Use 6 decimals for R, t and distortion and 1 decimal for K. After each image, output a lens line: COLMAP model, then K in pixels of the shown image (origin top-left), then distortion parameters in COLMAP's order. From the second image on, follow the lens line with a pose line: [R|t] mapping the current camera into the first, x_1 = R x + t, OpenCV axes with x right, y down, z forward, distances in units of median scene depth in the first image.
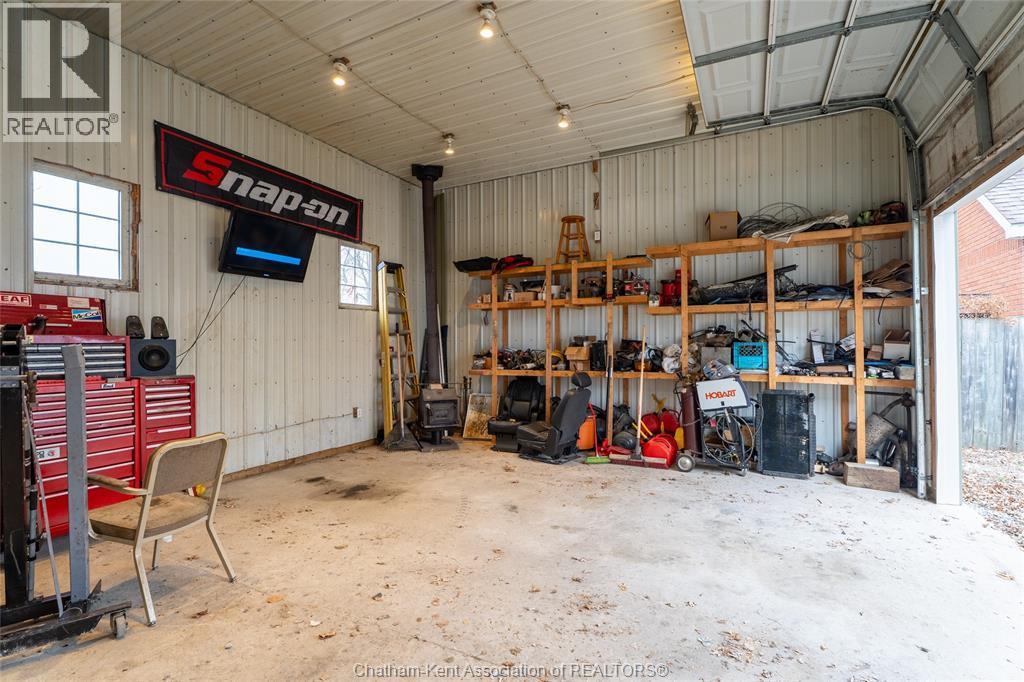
lens RADIAL K [[469.2, 0, 511.1], [0, 469.2, 340.6], [0, 0, 1]] dist [-0.003647, -0.000063]
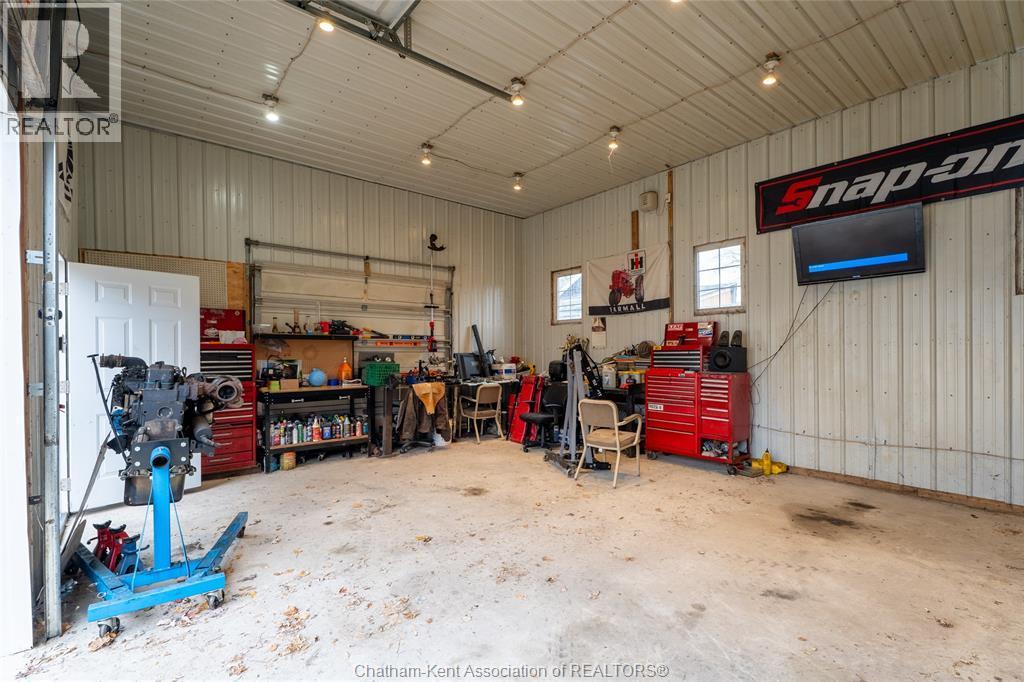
lens RADIAL K [[469.2, 0, 516.5], [0, 469.2, 351.5], [0, 0, 1]] dist [-0.003647, -0.000063]
pose [[-0.394548, 0.001998, -0.918873, 0.488863], [0.012512, 0.999917, -0.003198, 0.005003], [0.918790, -0.012759, -0.394540, 0.588797]]
